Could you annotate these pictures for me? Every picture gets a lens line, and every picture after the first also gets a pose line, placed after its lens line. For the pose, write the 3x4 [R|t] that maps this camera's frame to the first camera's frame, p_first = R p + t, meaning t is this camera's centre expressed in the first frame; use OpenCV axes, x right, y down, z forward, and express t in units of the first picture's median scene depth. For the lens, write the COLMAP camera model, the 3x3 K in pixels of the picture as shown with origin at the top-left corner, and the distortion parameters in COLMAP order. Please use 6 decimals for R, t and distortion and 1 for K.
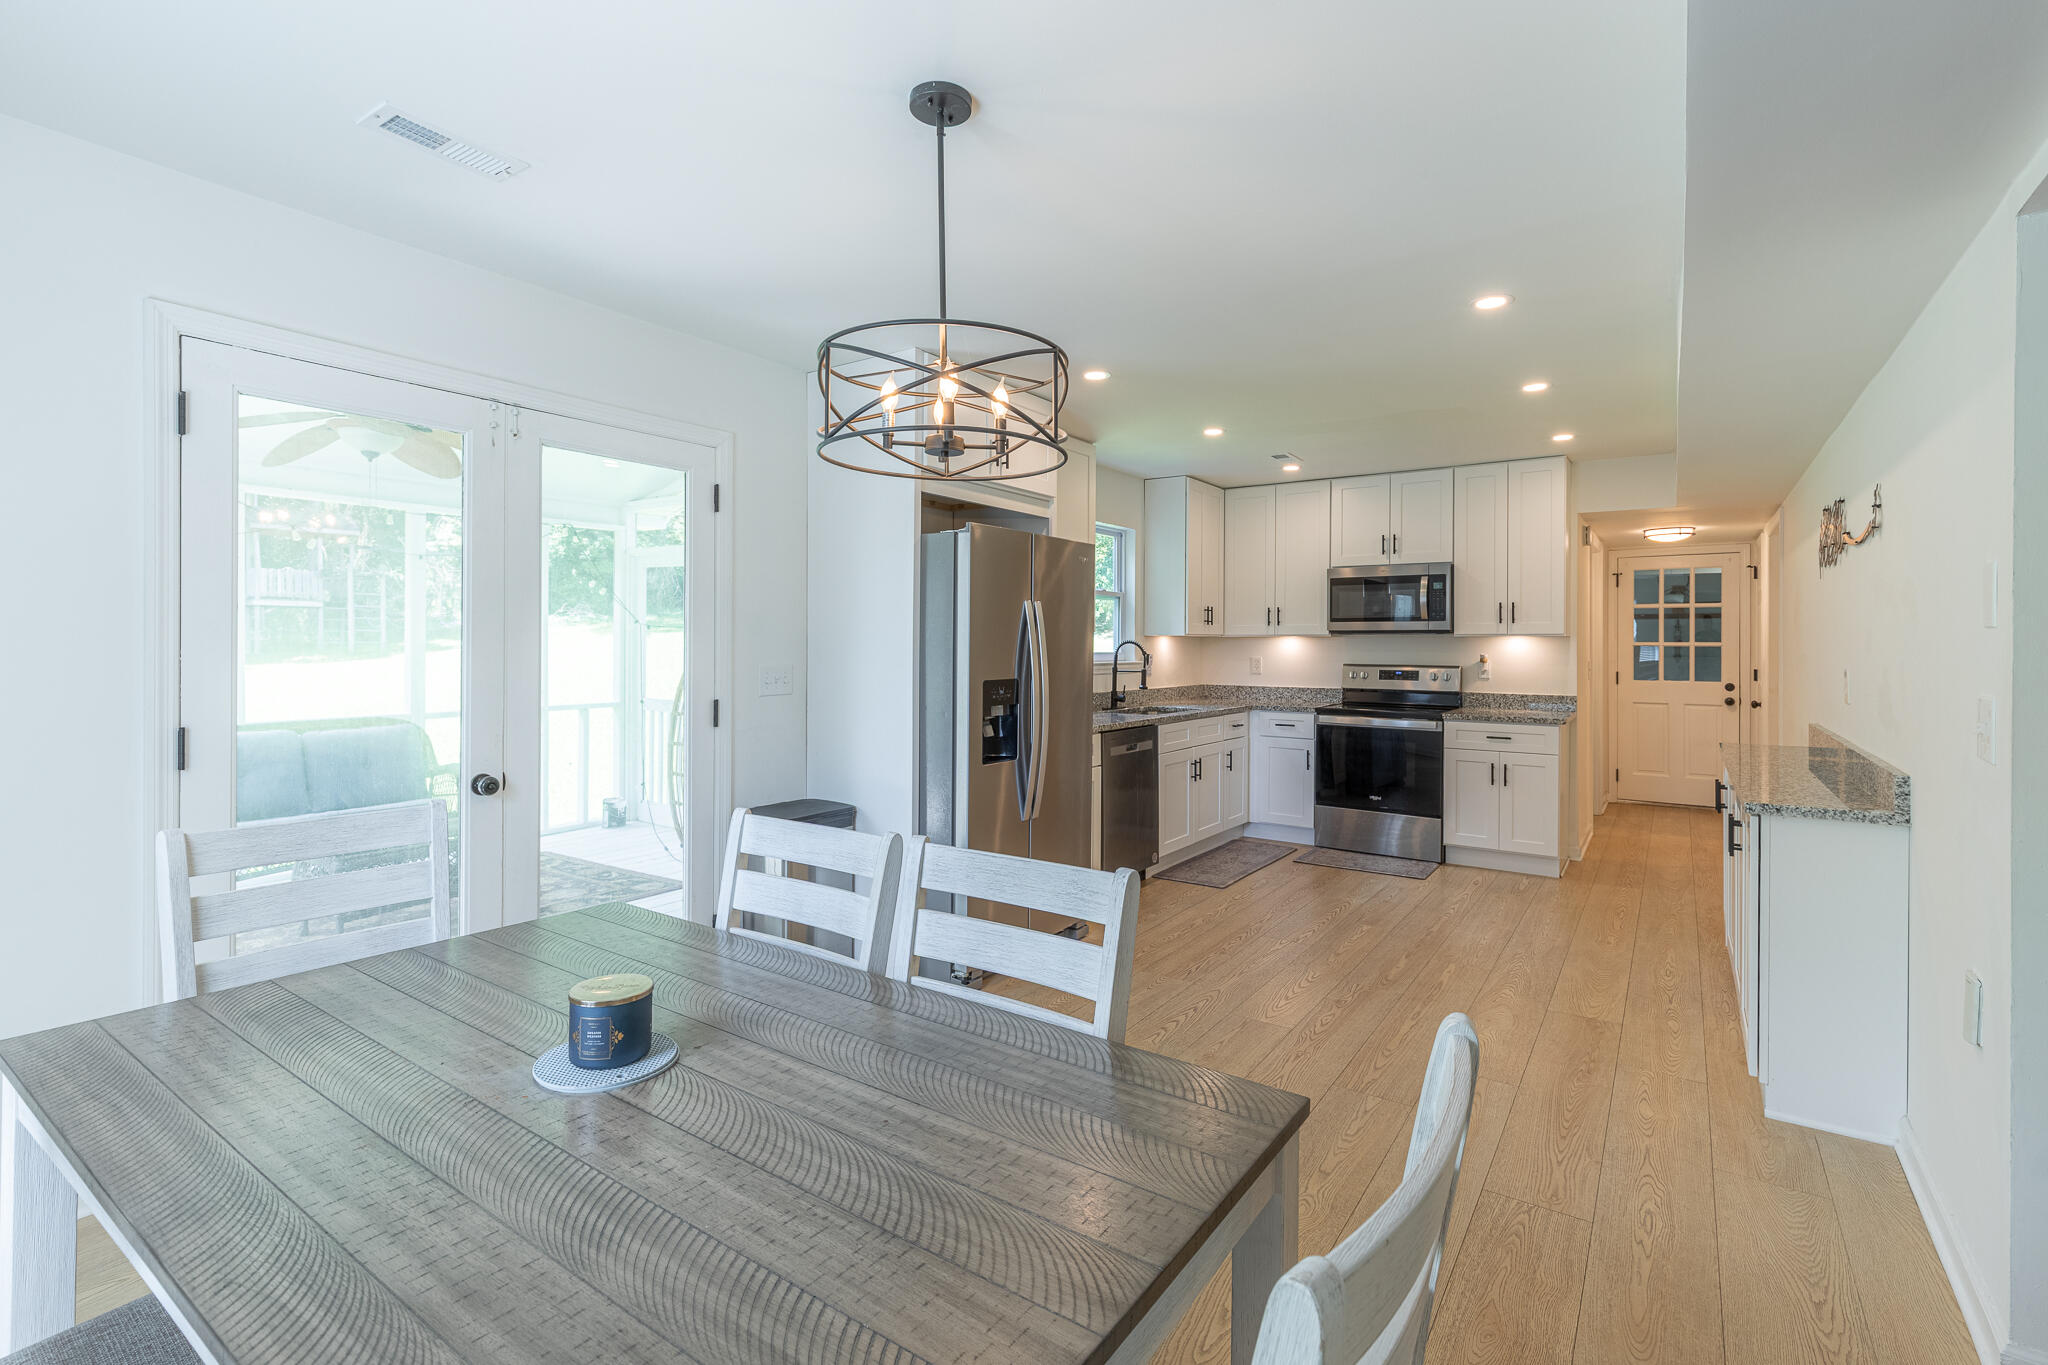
lens RADIAL K [[946.3, 0, 1024.3], [0, 946.3, 644.1], [0, 0, 1]] dist [0.008247, -0.001186]
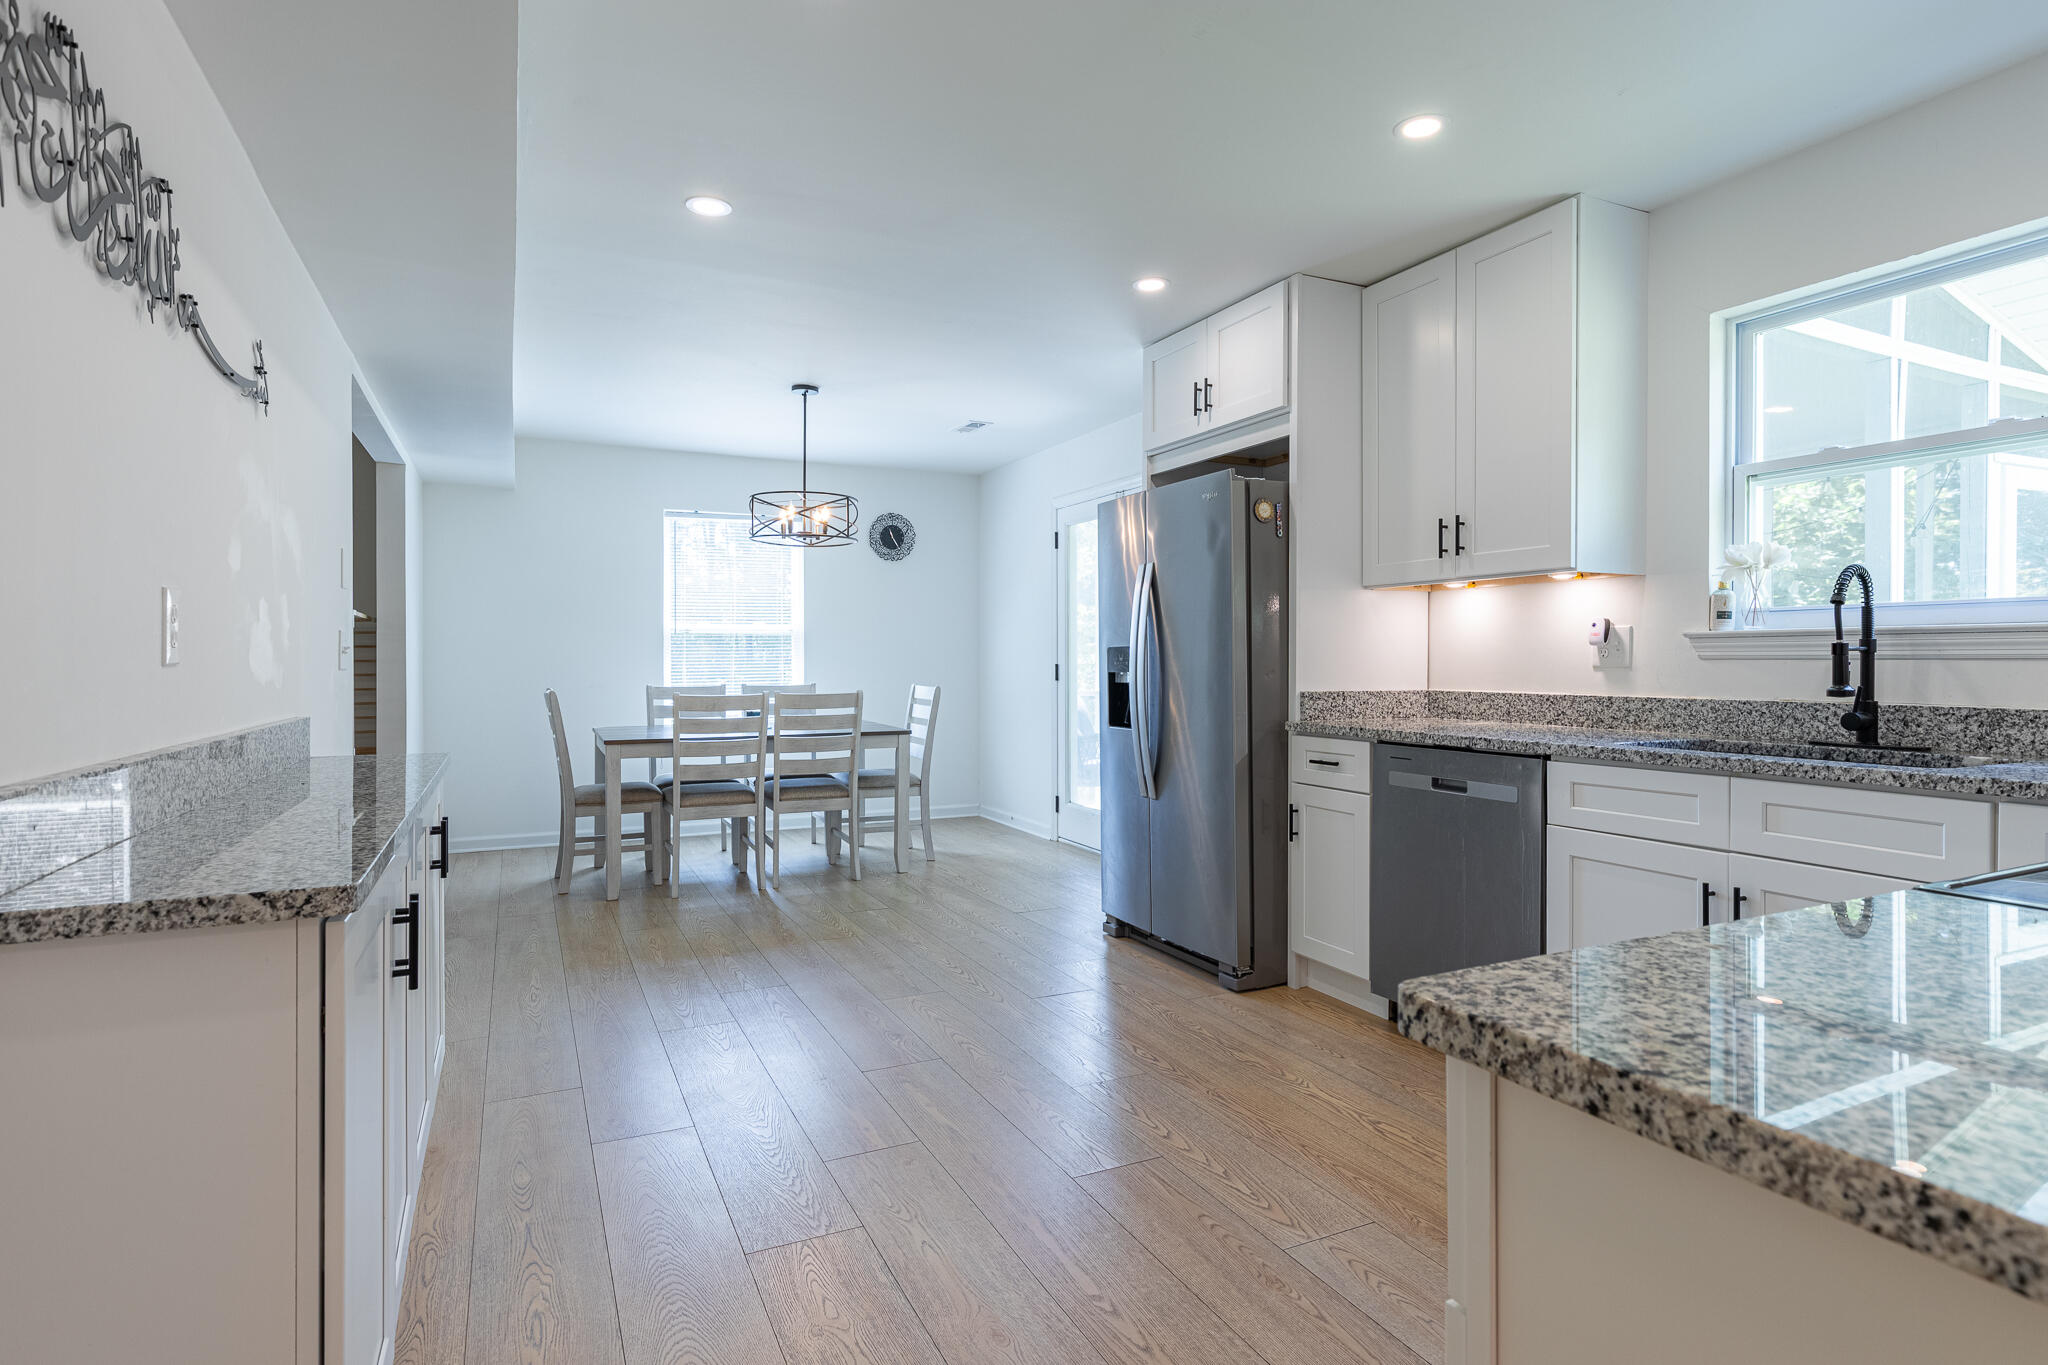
lens RADIAL K [[1077.0, 0, 1045.6], [0, 1077.0, 669.1], [0, 0, 1]] dist [0.012458, -0.006555]
pose [[-0.484851, 0.000053, -0.874597, 0.655291], [-0.003259, 0.999993, 0.001867, 0.038075], [0.874591, 0.003755, -0.484848, 0.949688]]
